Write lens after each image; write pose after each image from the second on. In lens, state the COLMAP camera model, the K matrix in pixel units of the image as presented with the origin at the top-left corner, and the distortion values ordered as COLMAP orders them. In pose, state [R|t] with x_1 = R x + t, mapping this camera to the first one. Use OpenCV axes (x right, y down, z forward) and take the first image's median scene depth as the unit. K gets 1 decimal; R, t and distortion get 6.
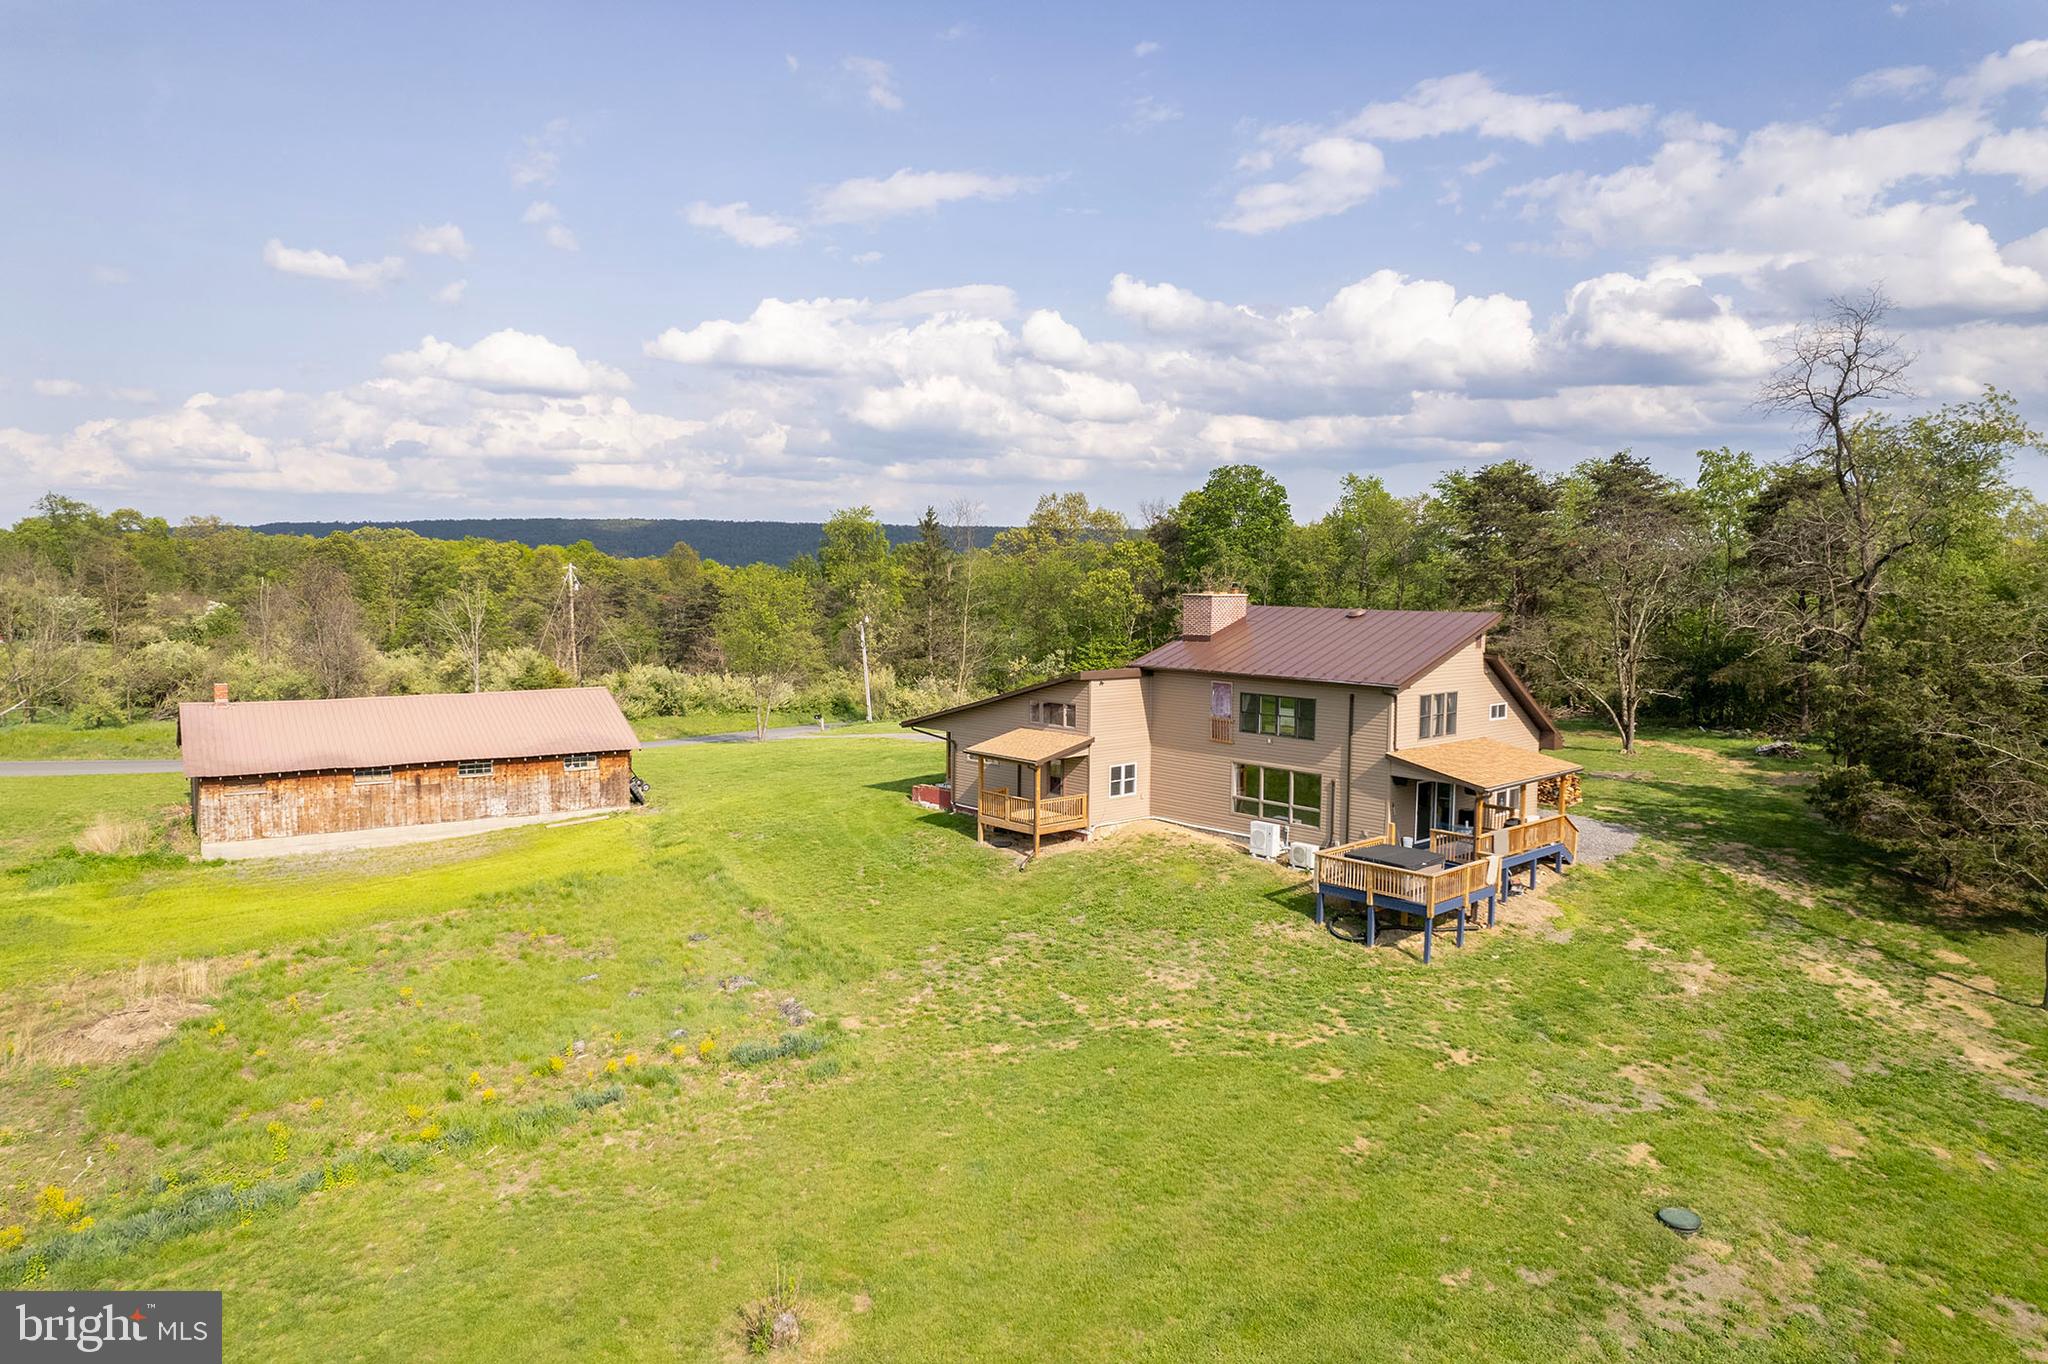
lens RADIAL K [[1313.3, 0, 1011.8], [0, 1313.3, 685.0], [0, 0, 1]] dist [-0.078838, 0.072465]
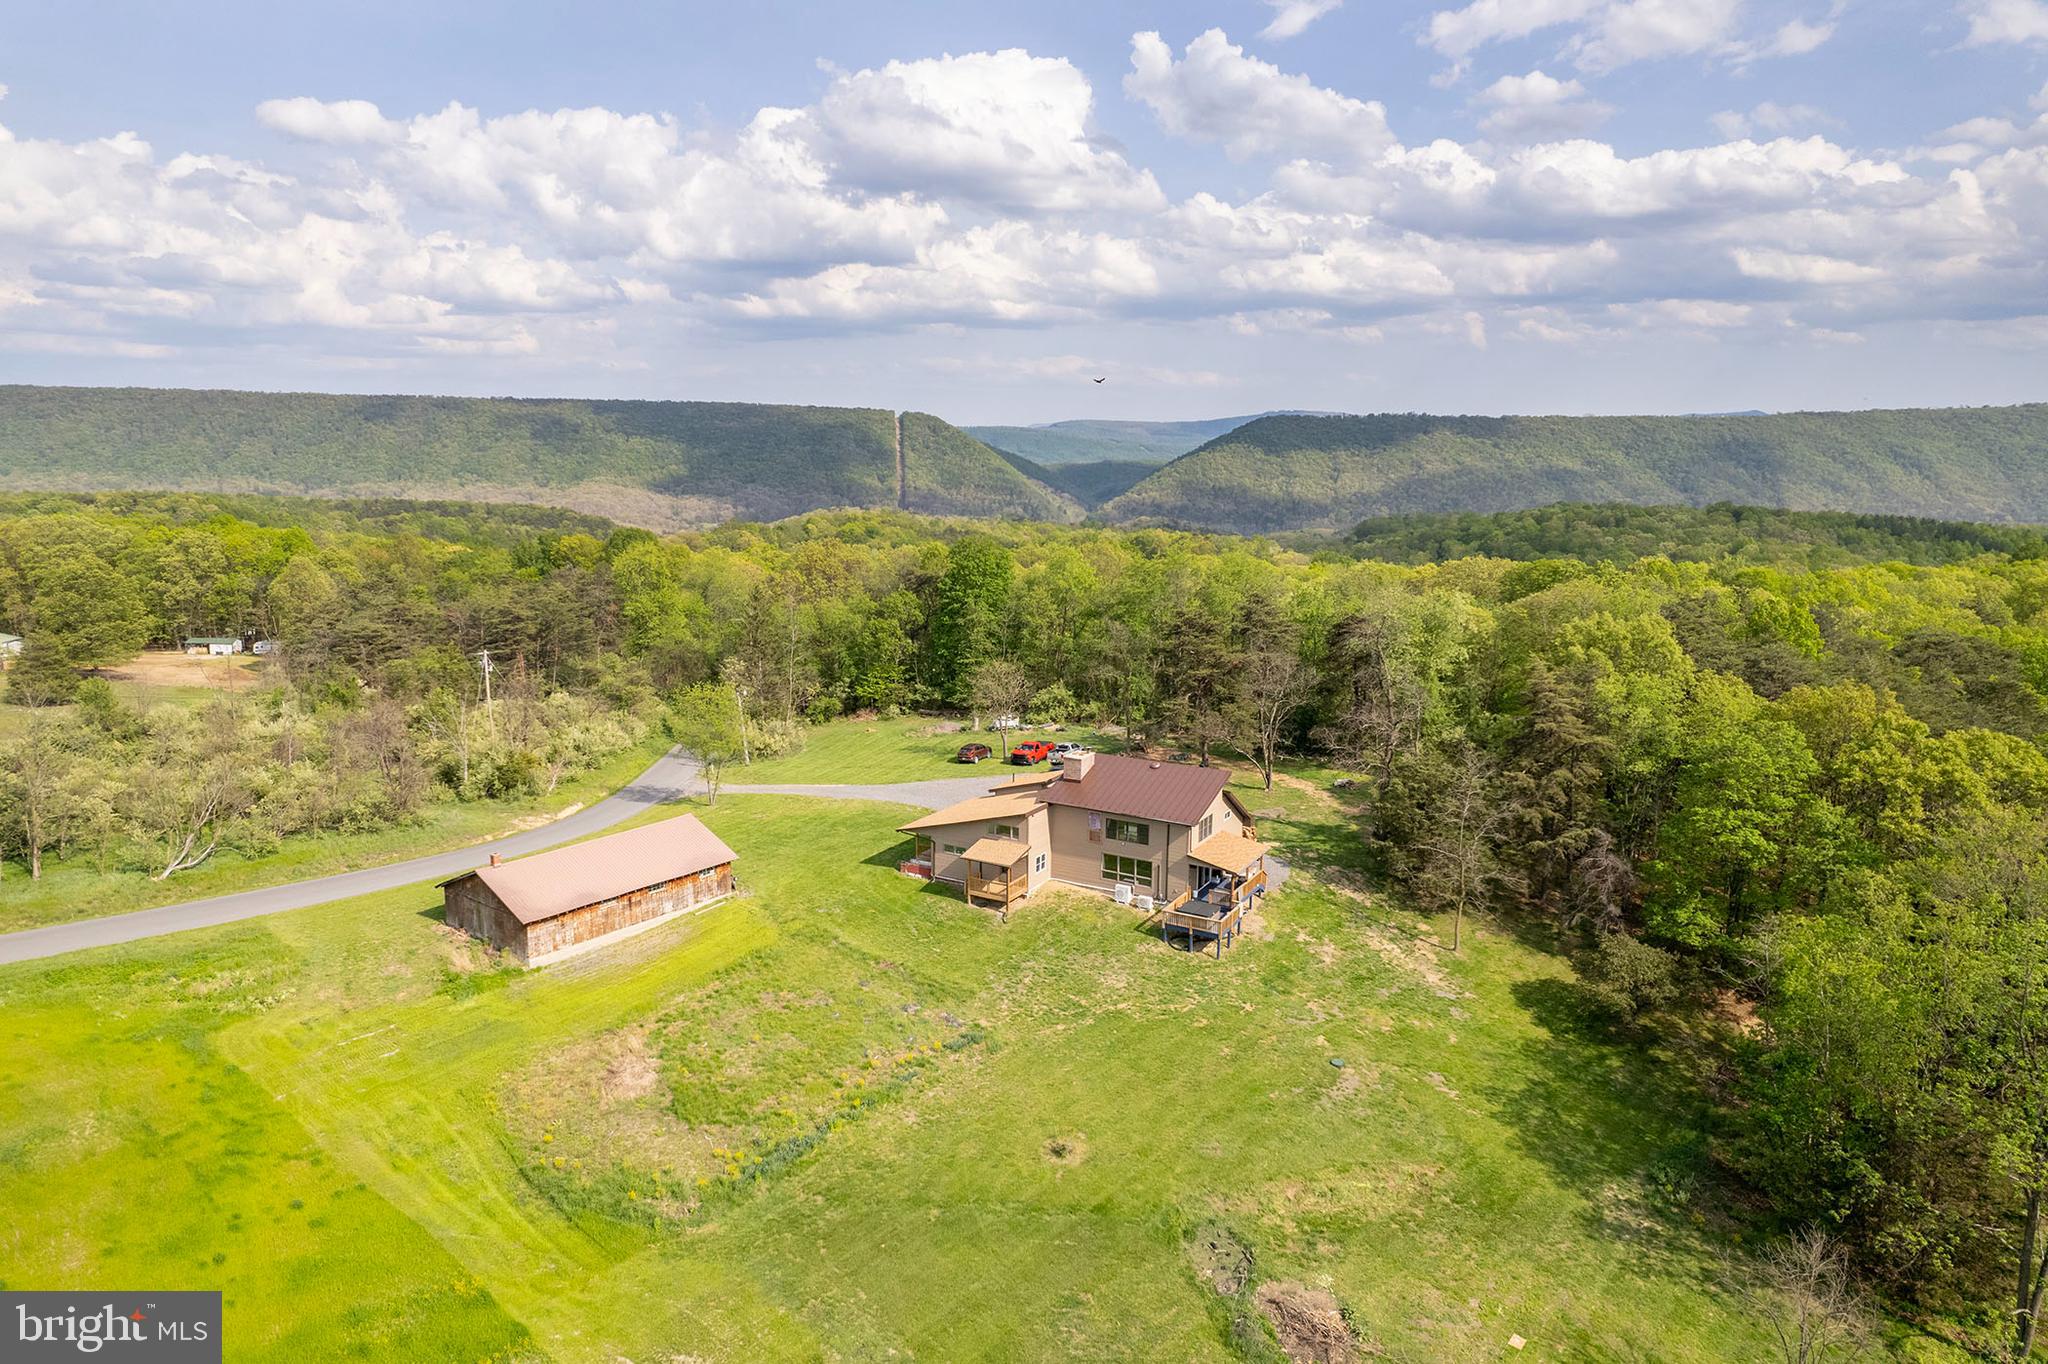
lens RADIAL K [[1308.1, 0, 1014.5], [0, 1308.1, 698.0], [0, 0, 1]] dist [-0.061052, 0.046928]
pose [[0.949994, -0.060165, 0.306418, -0.567401], [0.025939, 0.993076, 0.114570, -0.419970], [-0.311190, -0.100892, 0.944977, -0.807122]]
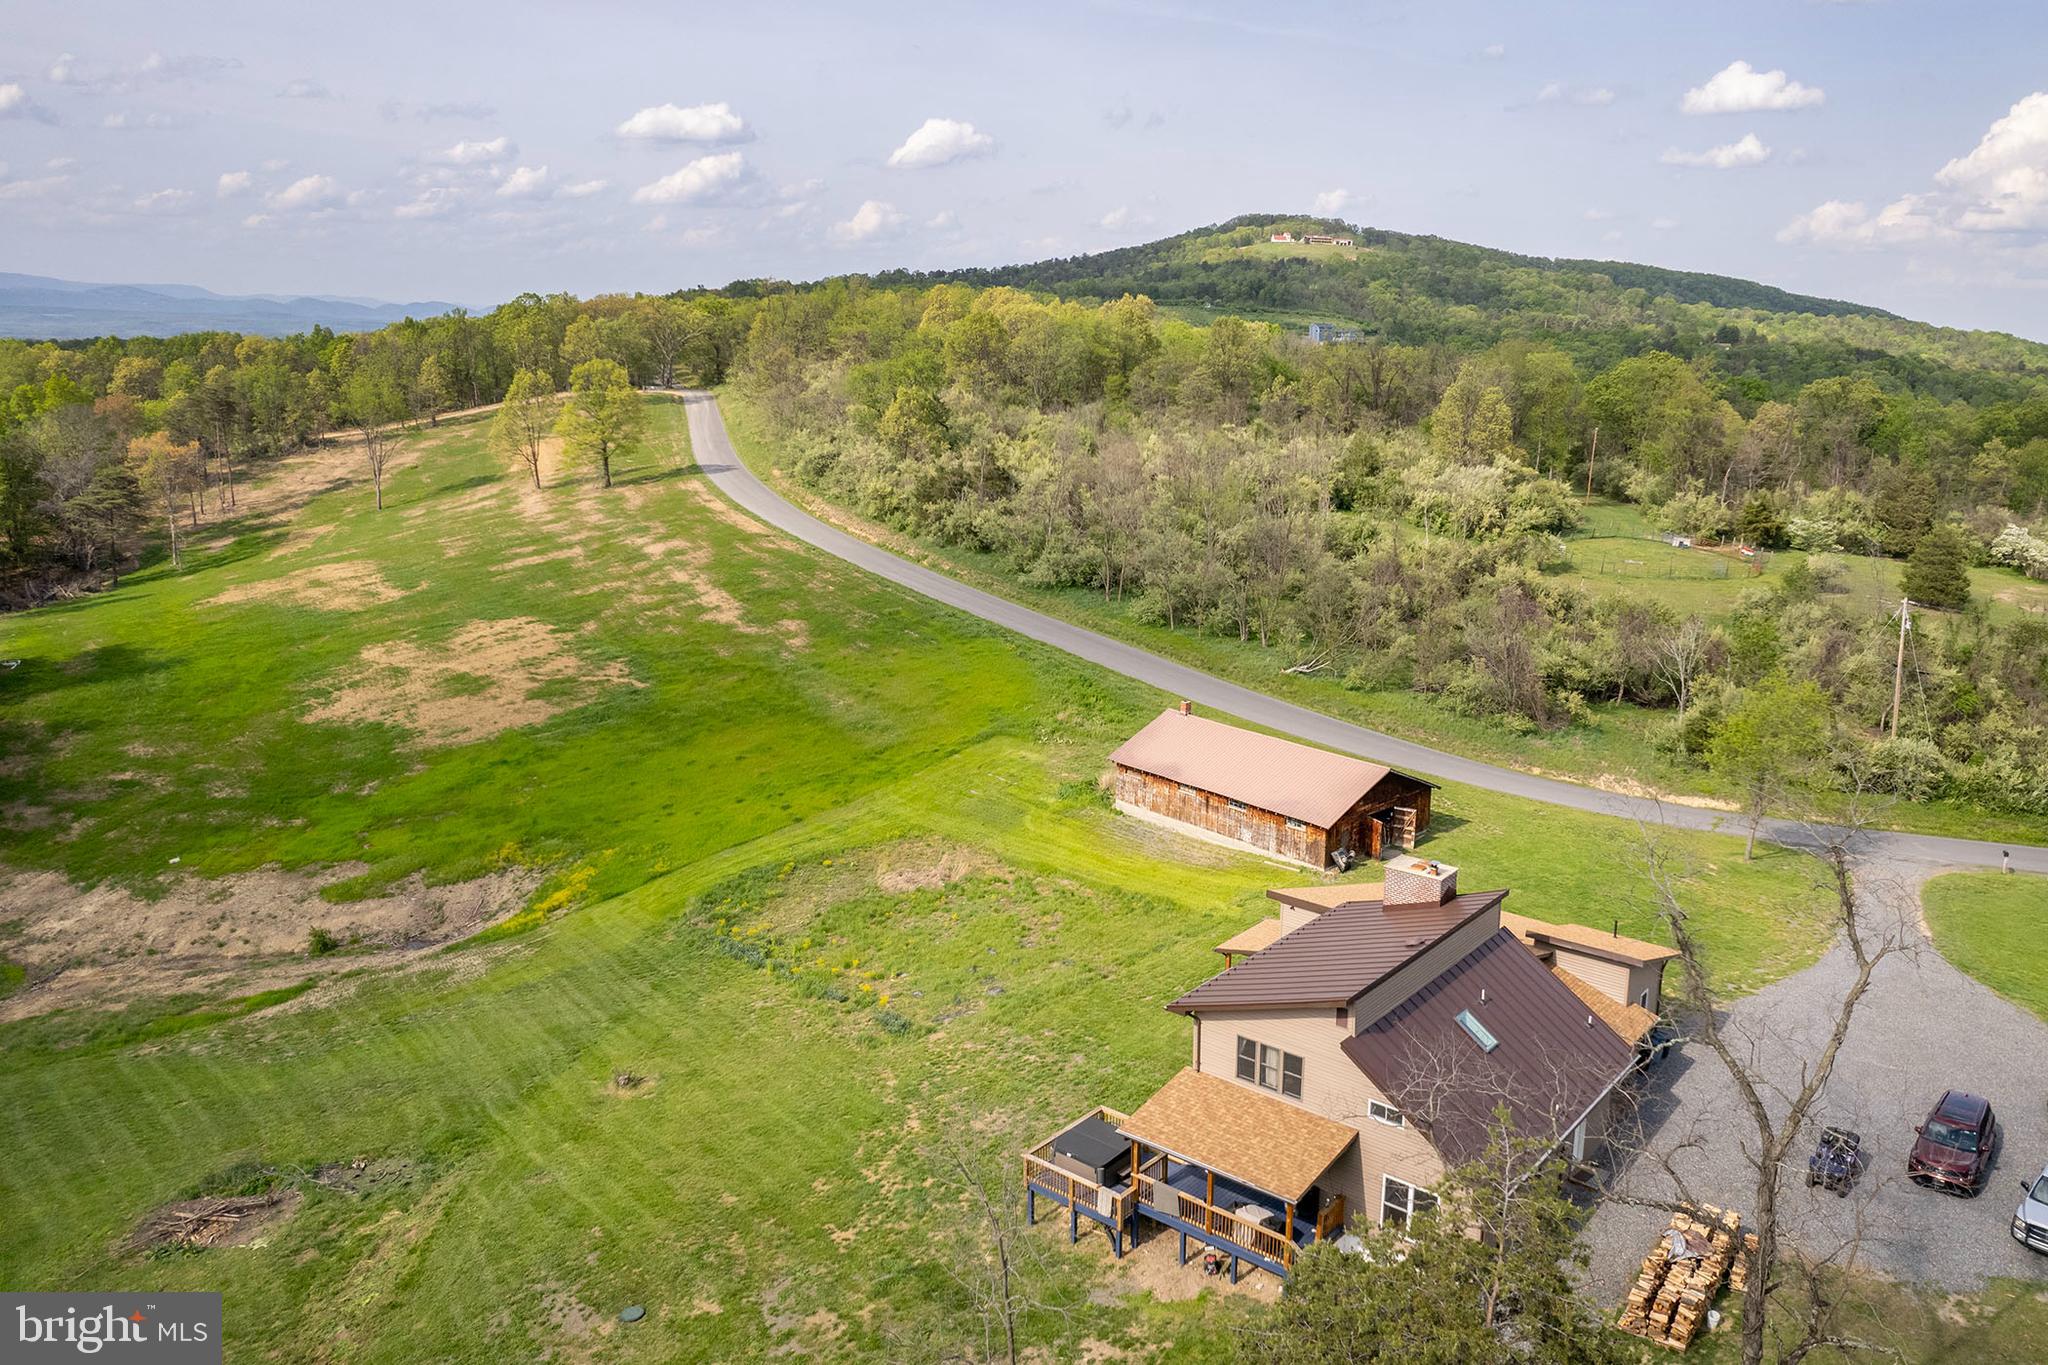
lens RADIAL K [[1510.9, 0, 1154.6], [0, 1510.9, 645.8], [0, 0, 1]] dist [-0.036920, -0.000471]
pose [[0.191663, 0.202143, -0.960418, 1.296016], [-0.102836, 0.977310, 0.185176, -0.466643], [0.976058, 0.063274, 0.208102, 0.682585]]
